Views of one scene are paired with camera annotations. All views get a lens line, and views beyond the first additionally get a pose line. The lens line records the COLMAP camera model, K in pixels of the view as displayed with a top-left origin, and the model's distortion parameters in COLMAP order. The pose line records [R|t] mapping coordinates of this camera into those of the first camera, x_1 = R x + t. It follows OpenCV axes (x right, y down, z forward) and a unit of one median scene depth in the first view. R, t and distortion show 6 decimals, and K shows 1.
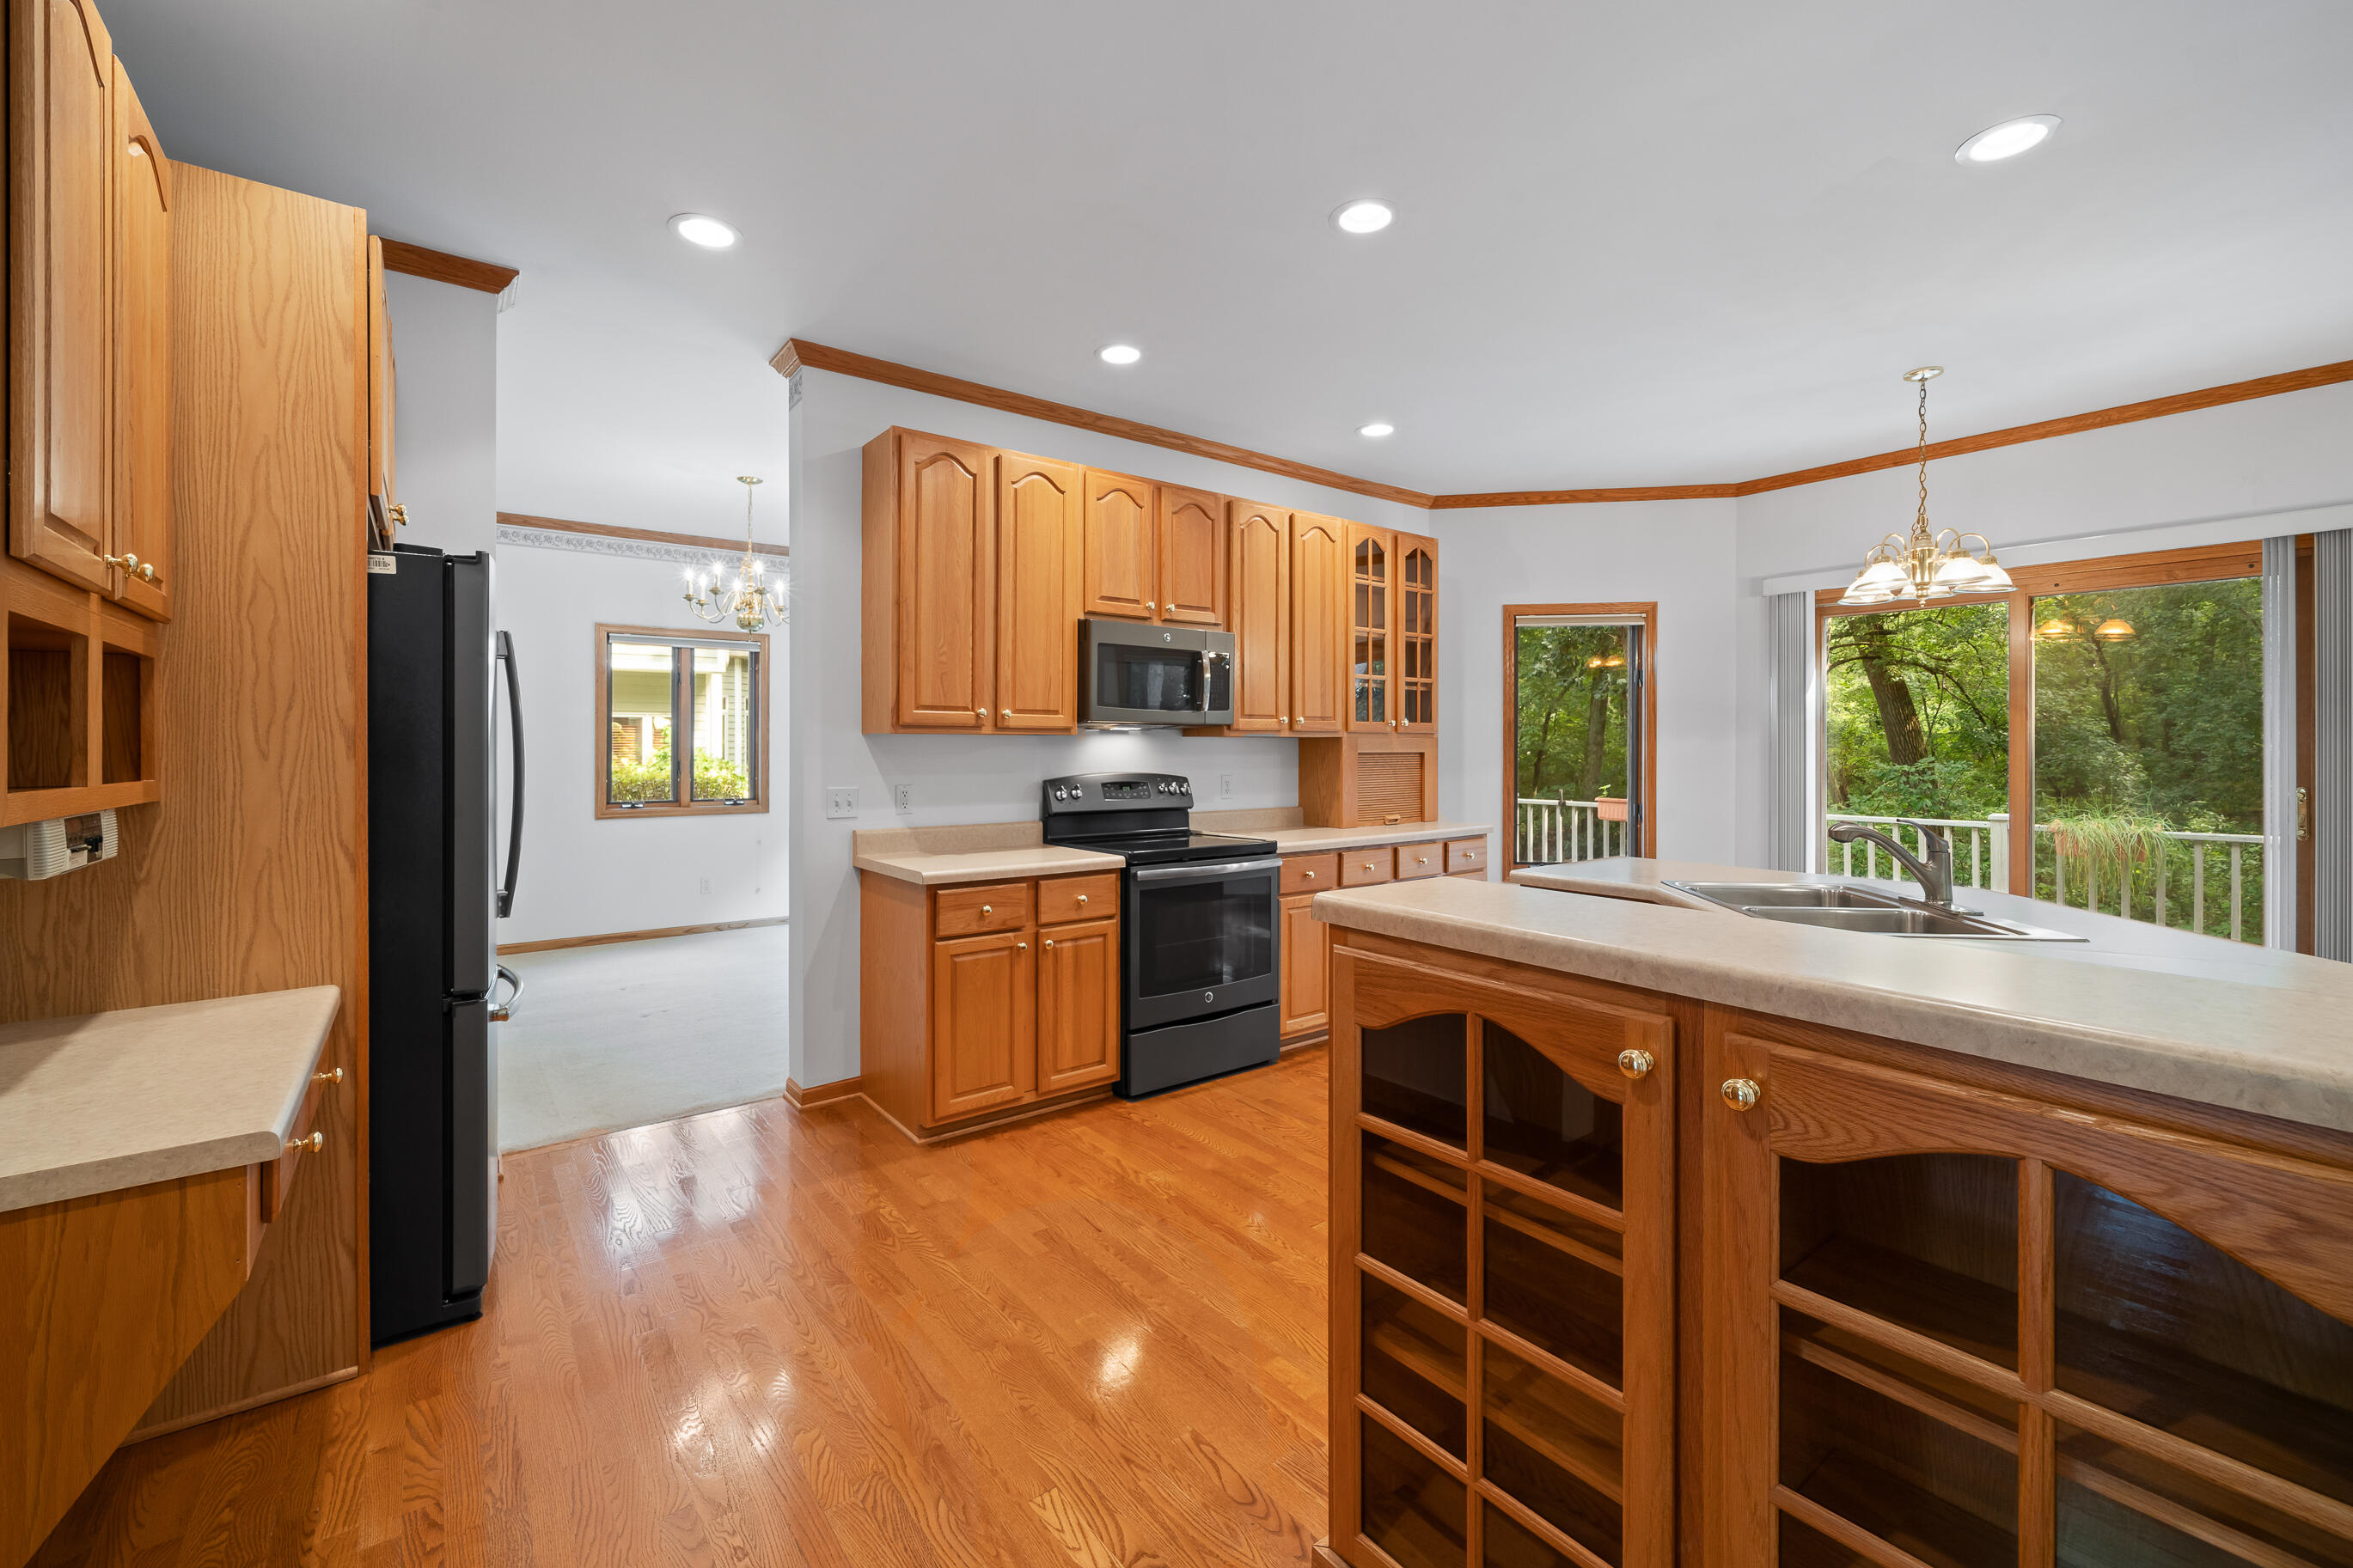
lens RADIAL K [[991.5, 0, 1161.1], [0, 991.5, 746.4], [0, 0, 1]] dist [0.001388, 0.000405]
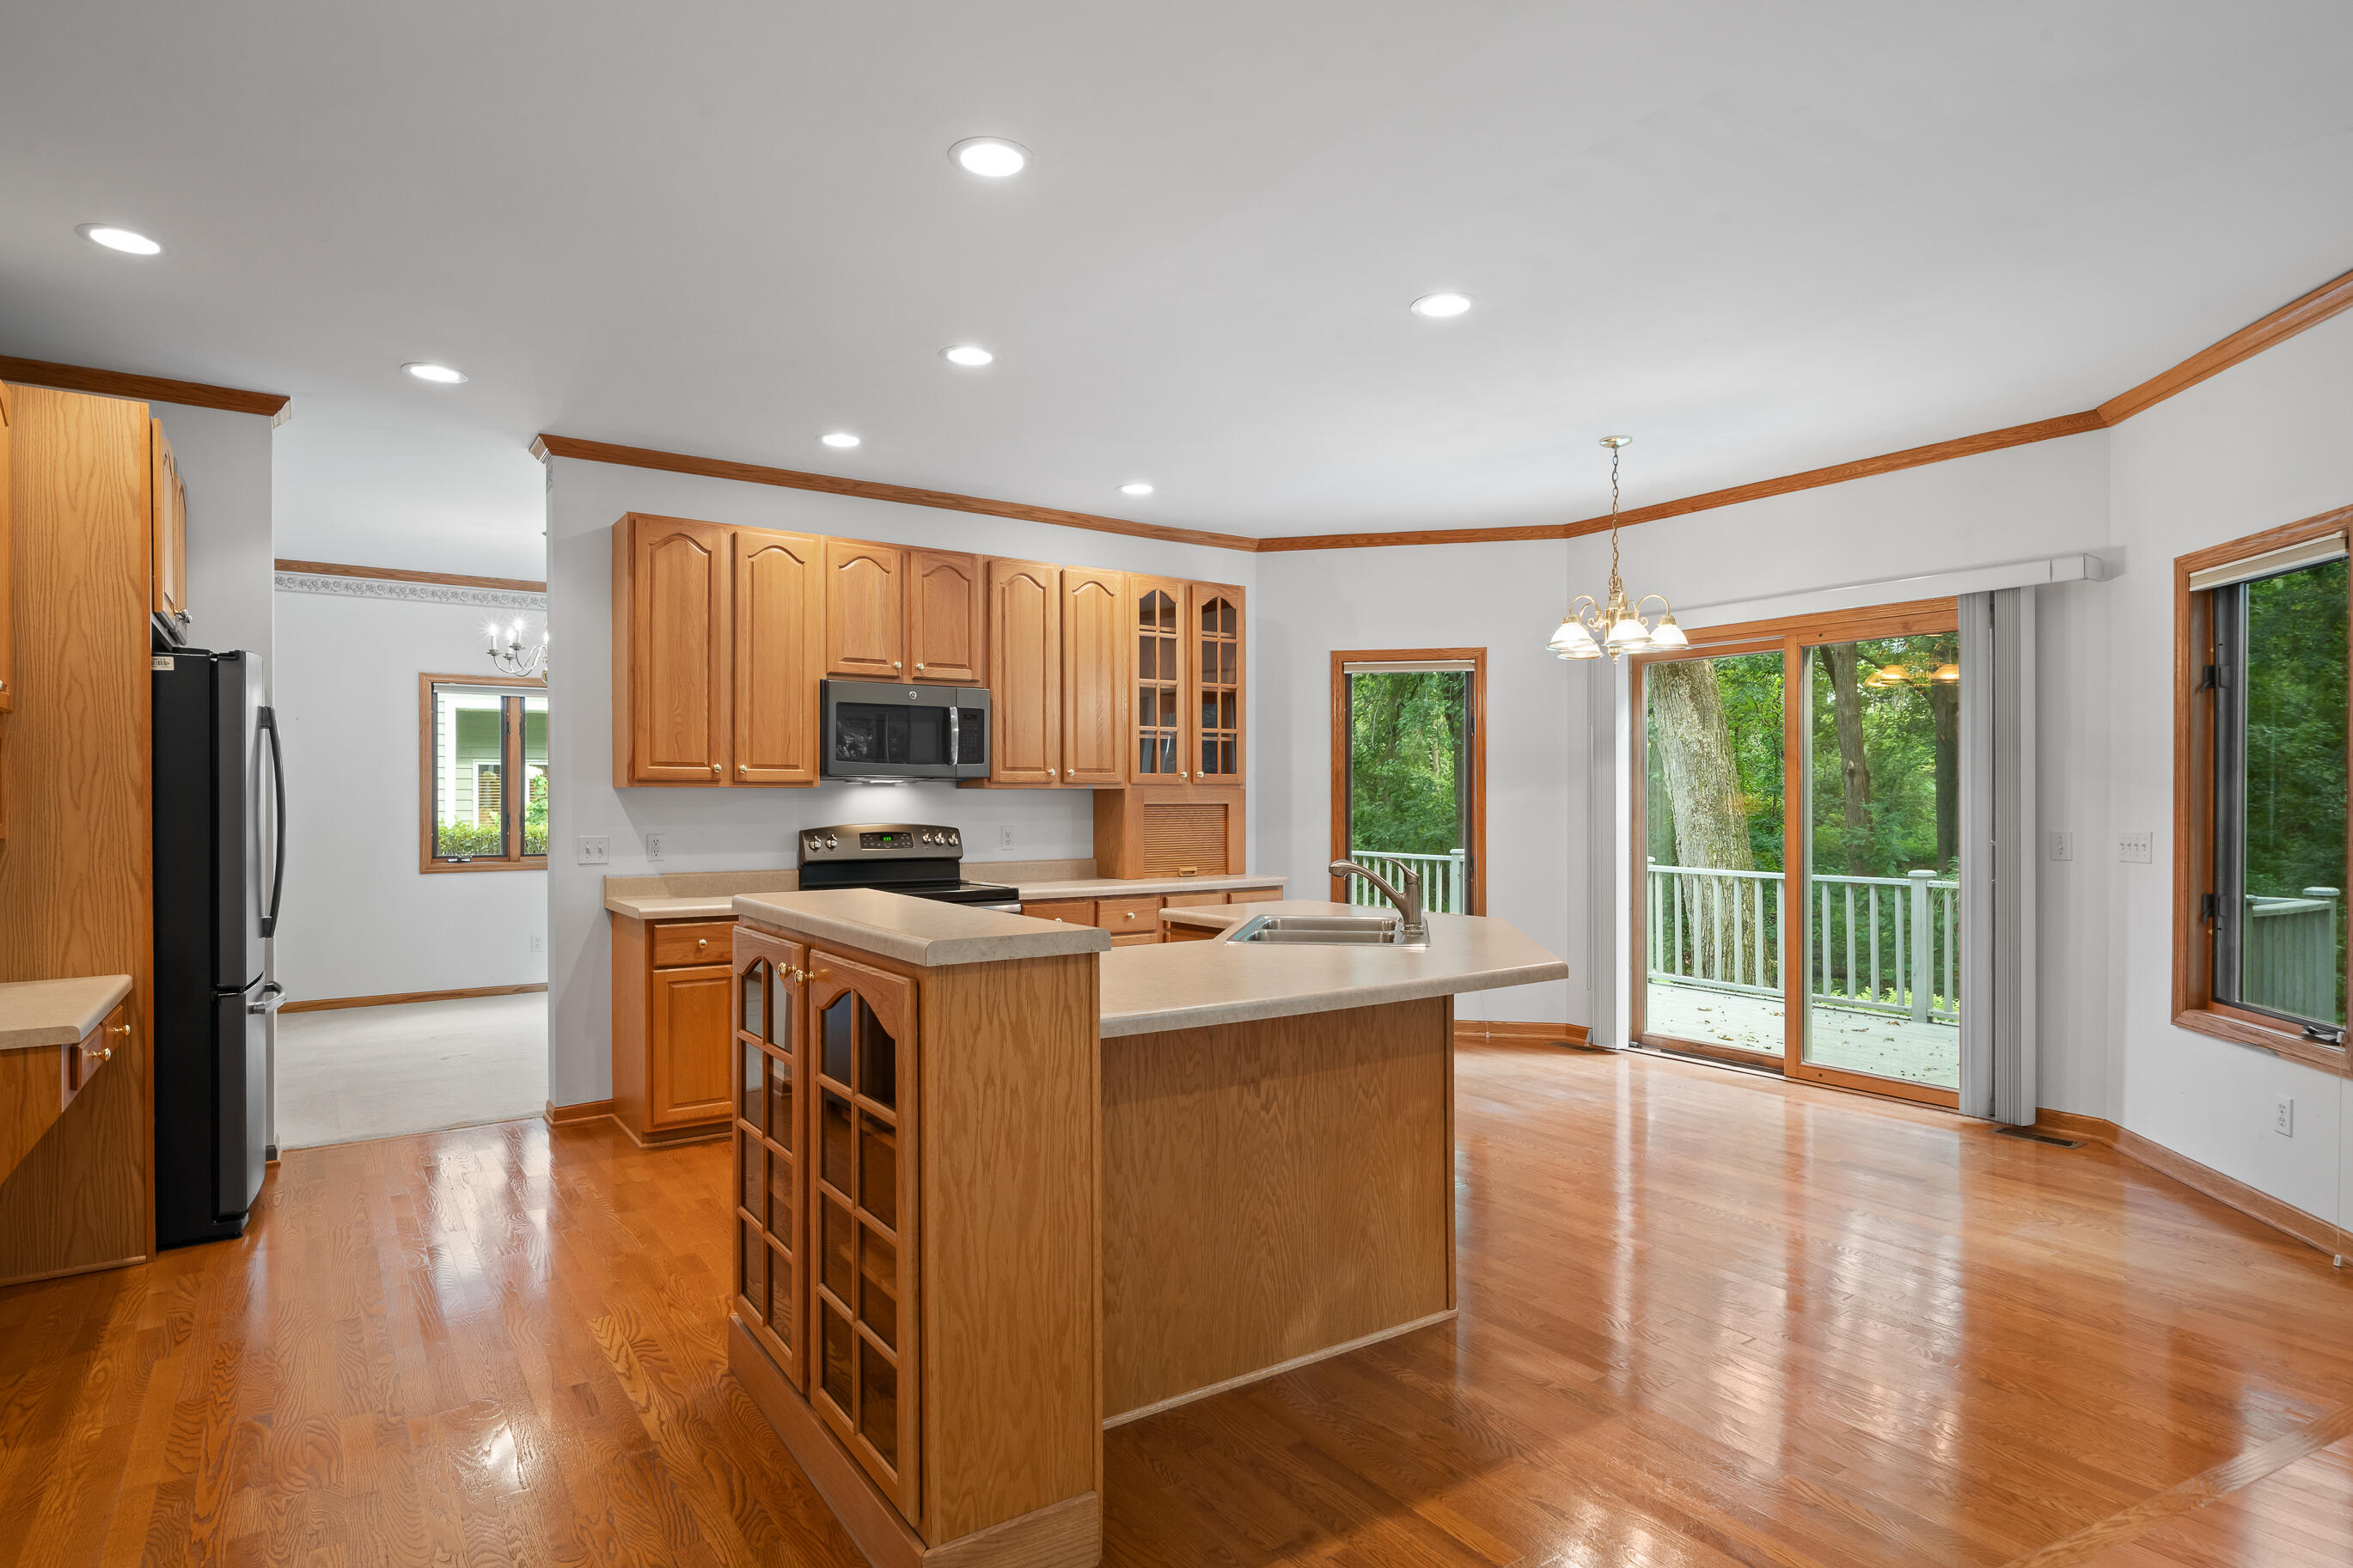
lens RADIAL K [[1298.8, 0, 1182.7], [0, 1298.8, 801.7], [0, 0, 1]] dist [0.006877, 0.000683]
pose [[0.999046, -0.001578, -0.043644, 0.372016], [0.001704, 0.999995, 0.002840, 0.000132], [0.043639, -0.002912, 0.999043, -0.390345]]
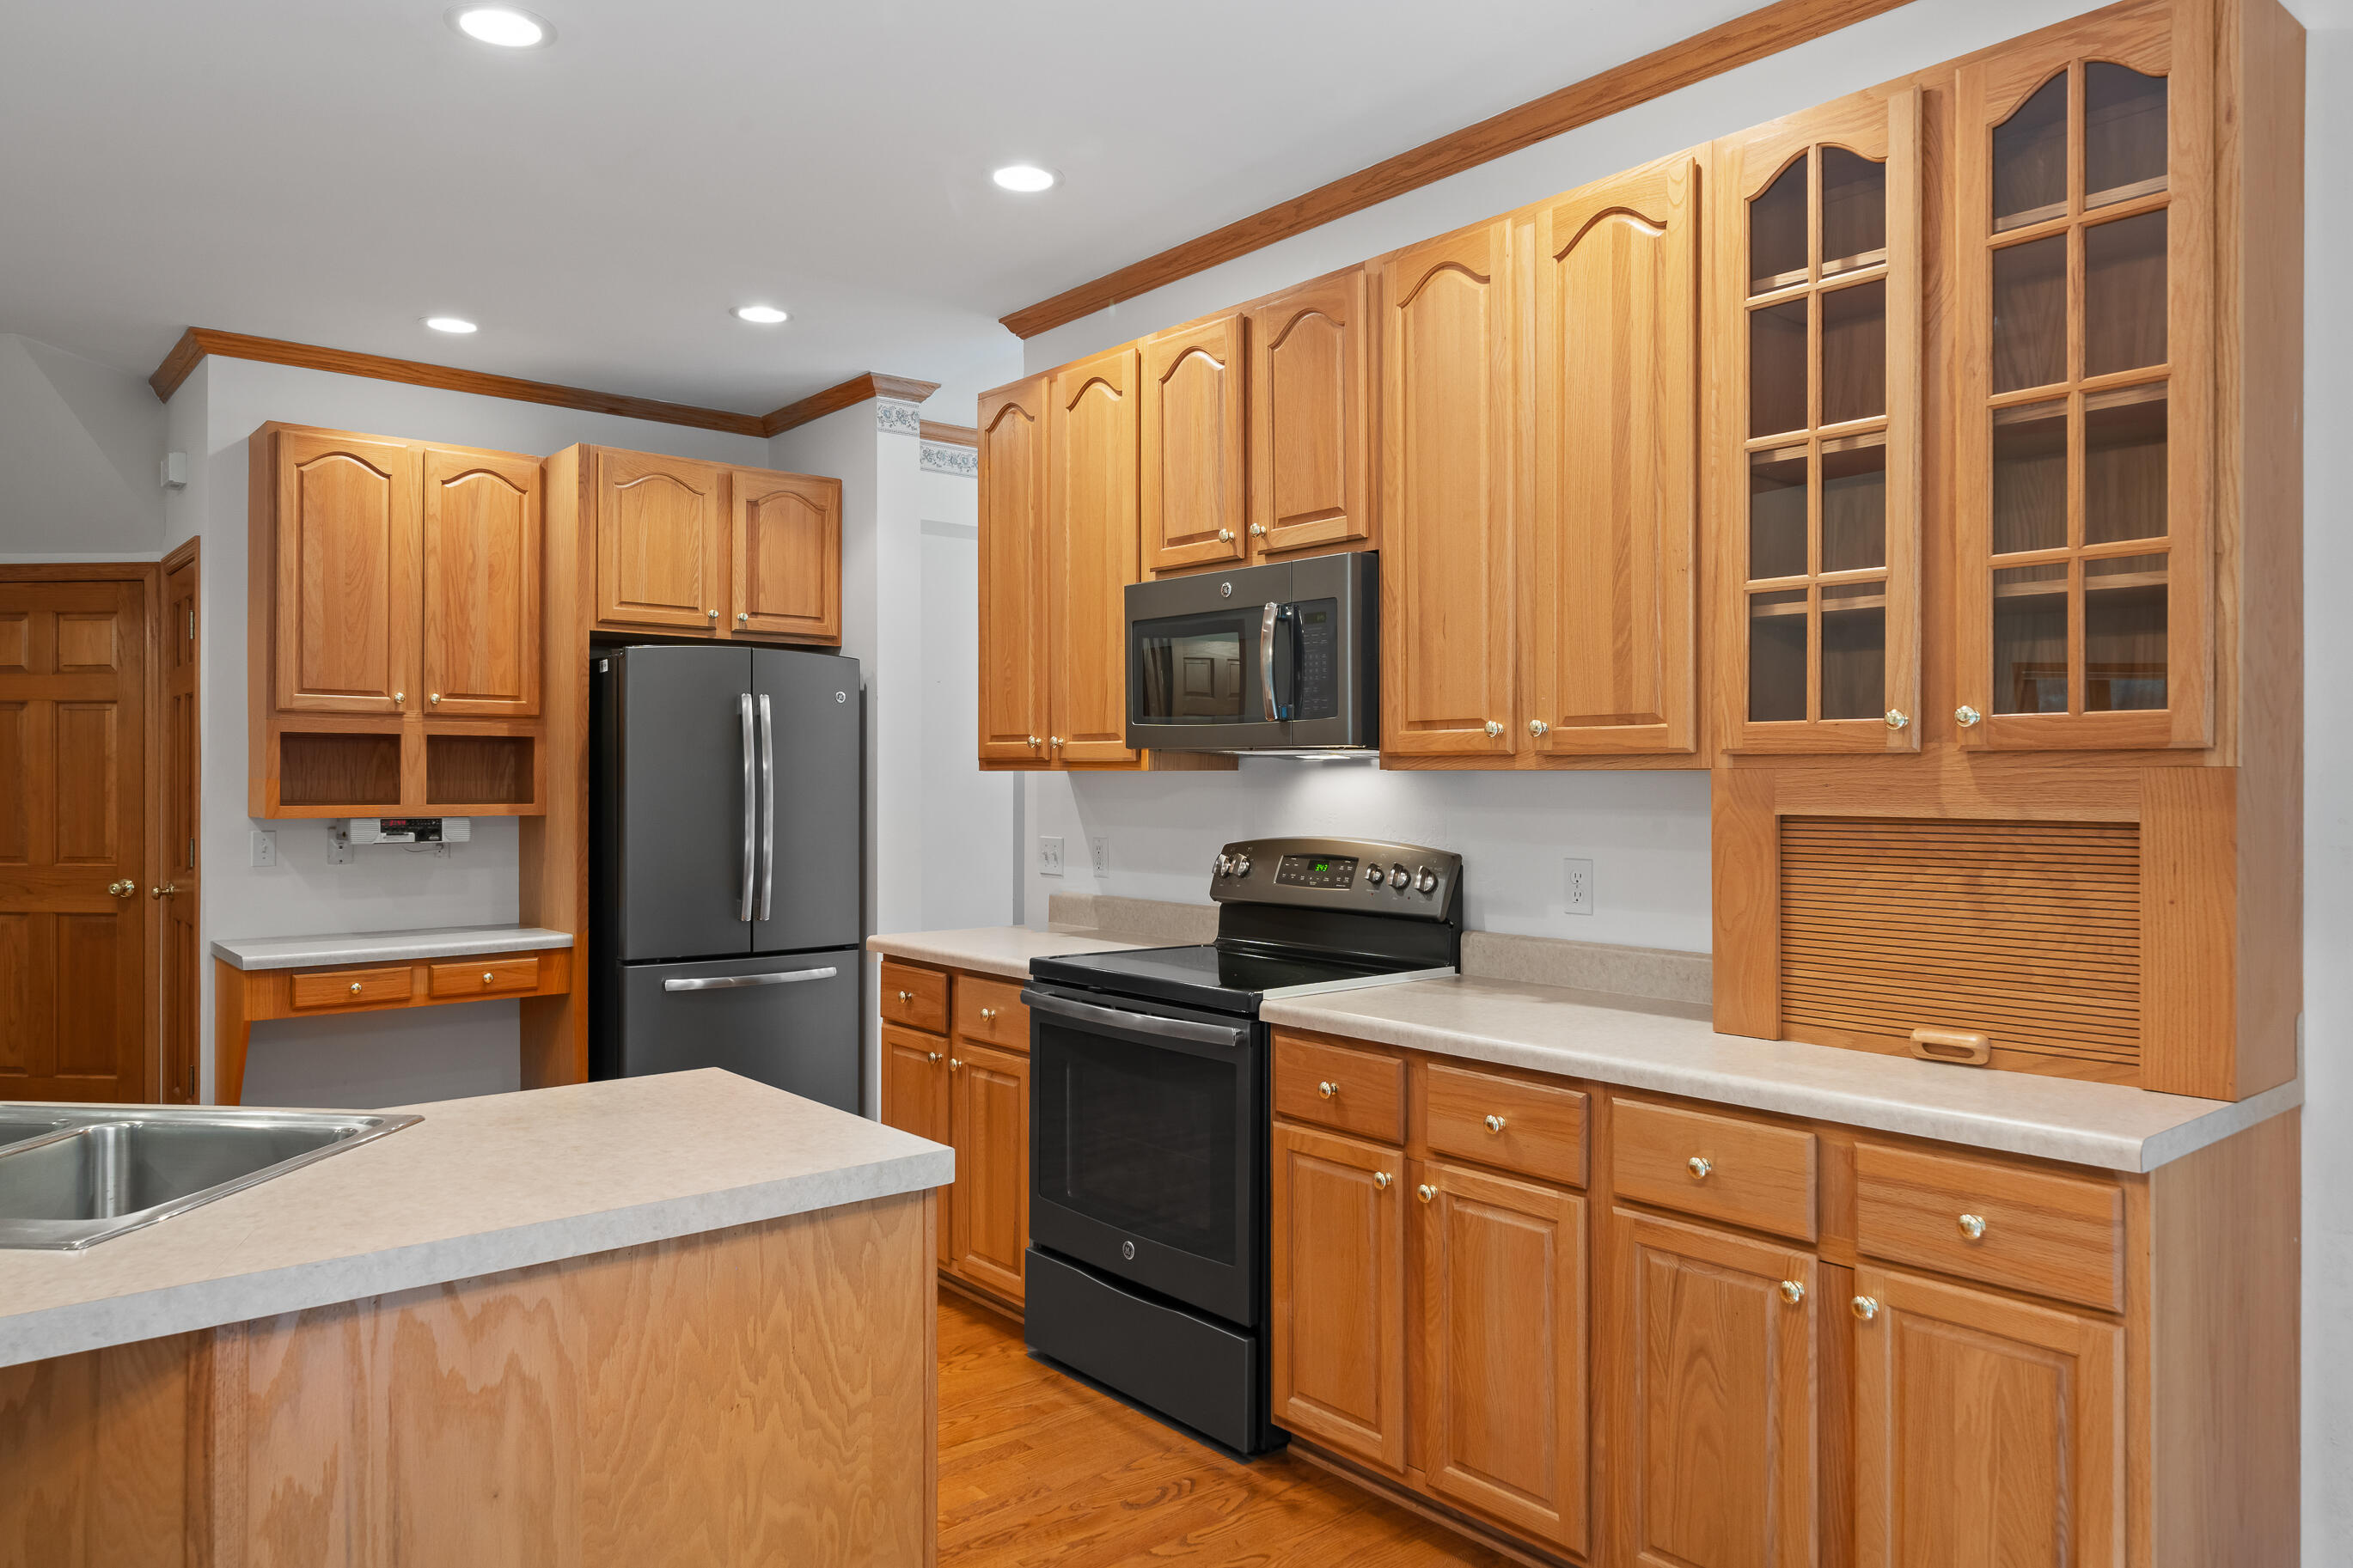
lens RADIAL K [[1530.9, 0, 1163.1], [0, 1530.9, 775.6], [0, 0, 1]] dist [0.001652, 0.005610]
pose [[0.041120, 0.001014, -0.999154, 0.886021], [0.002228, 0.999997, 0.001107, -0.009891], [0.999152, -0.002271, 0.041118, 0.976806]]
